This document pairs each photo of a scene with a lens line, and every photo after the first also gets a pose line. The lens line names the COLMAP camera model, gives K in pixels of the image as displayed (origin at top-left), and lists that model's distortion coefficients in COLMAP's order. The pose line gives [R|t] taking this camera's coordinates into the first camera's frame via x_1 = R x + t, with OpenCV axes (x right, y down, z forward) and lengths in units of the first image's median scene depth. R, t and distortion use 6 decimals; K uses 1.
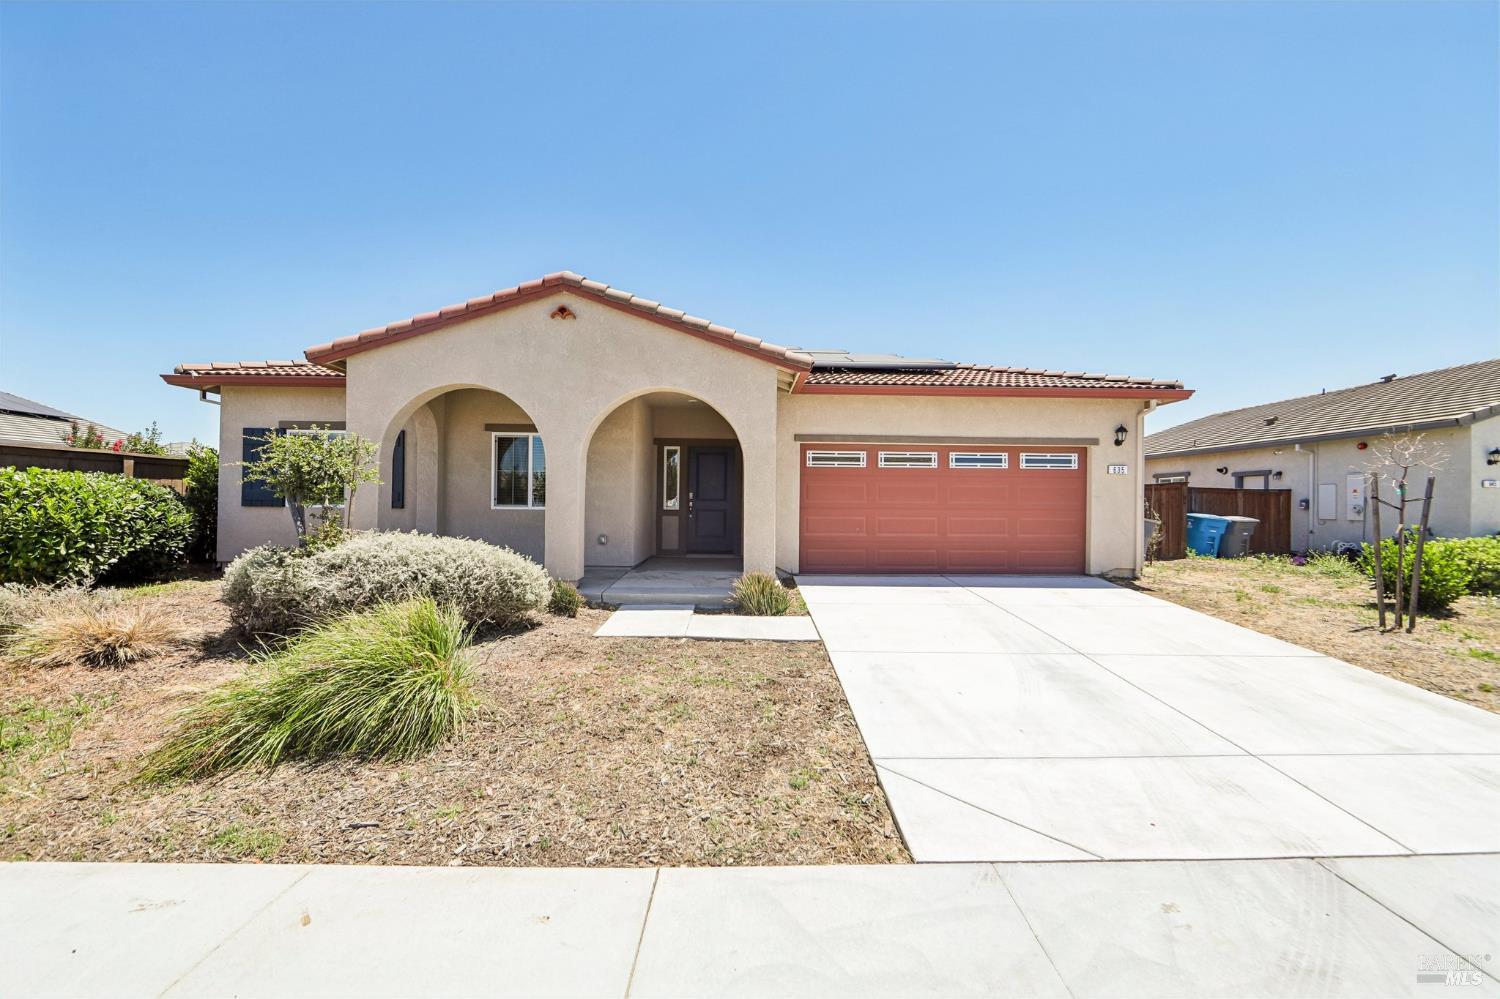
lens RADIAL K [[597.5, 0, 762.6], [0, 597.5, 501.7], [0, 0, 1]] dist [-0.009443, 0.000047]
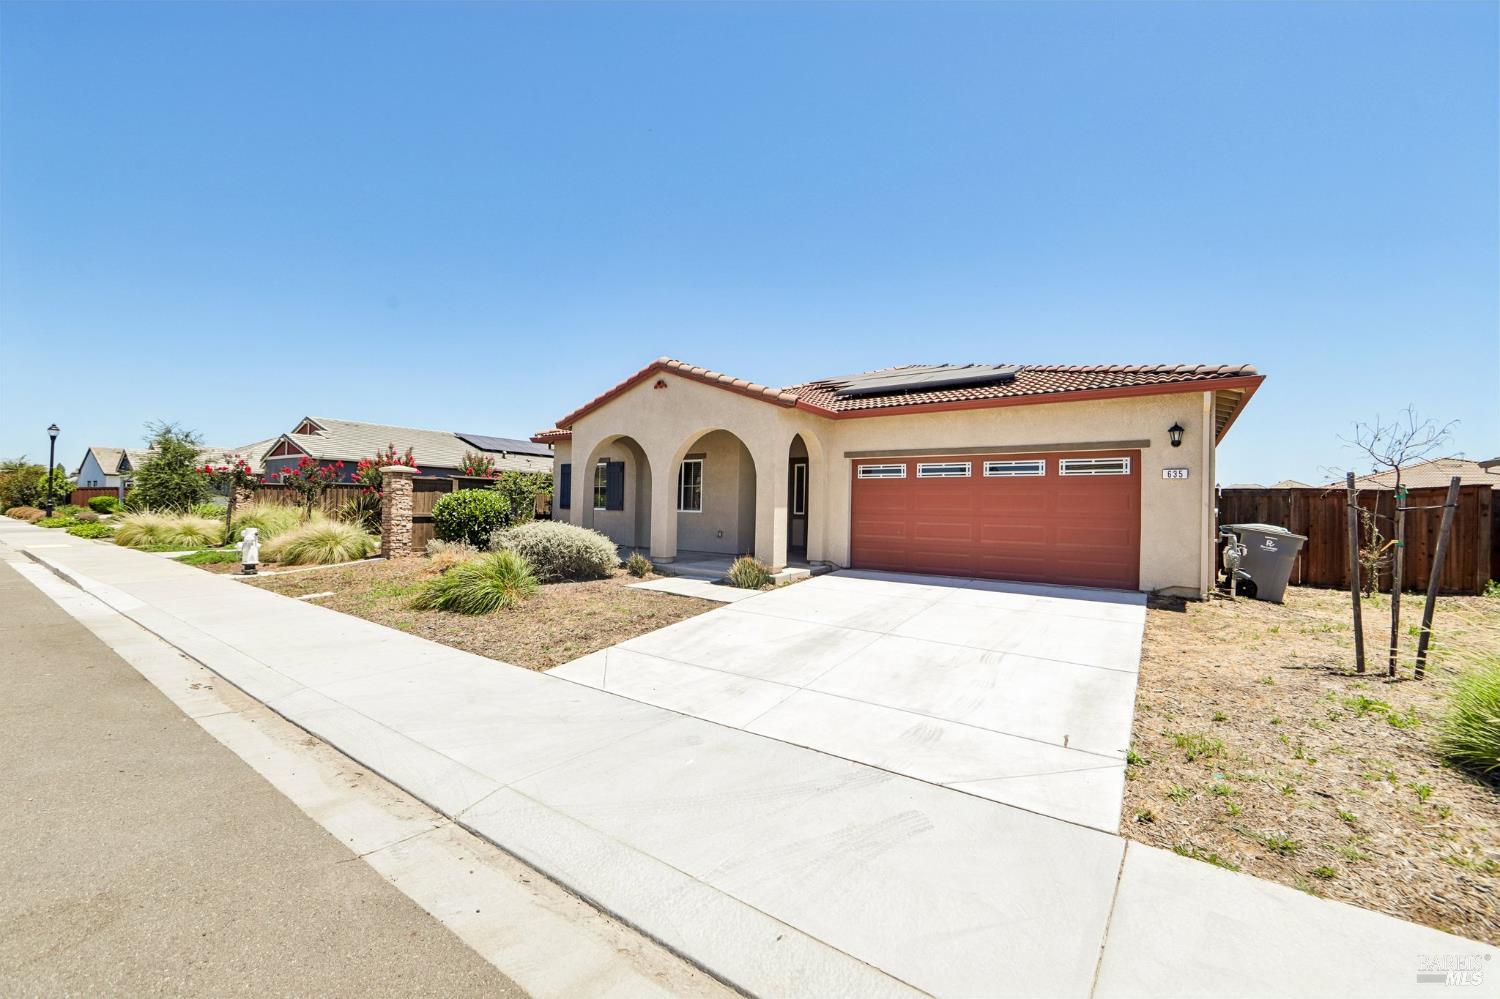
lens RADIAL K [[597.5, 0, 762.6], [0, 597.5, 501.7], [0, 0, 1]] dist [-0.009443, 0.000047]
pose [[0.806209, -0.000347, -0.591631, 0.632751], [-0.009470, 0.999864, -0.013491, 0.005451], [0.591555, 0.016479, 0.806096, -0.073872]]
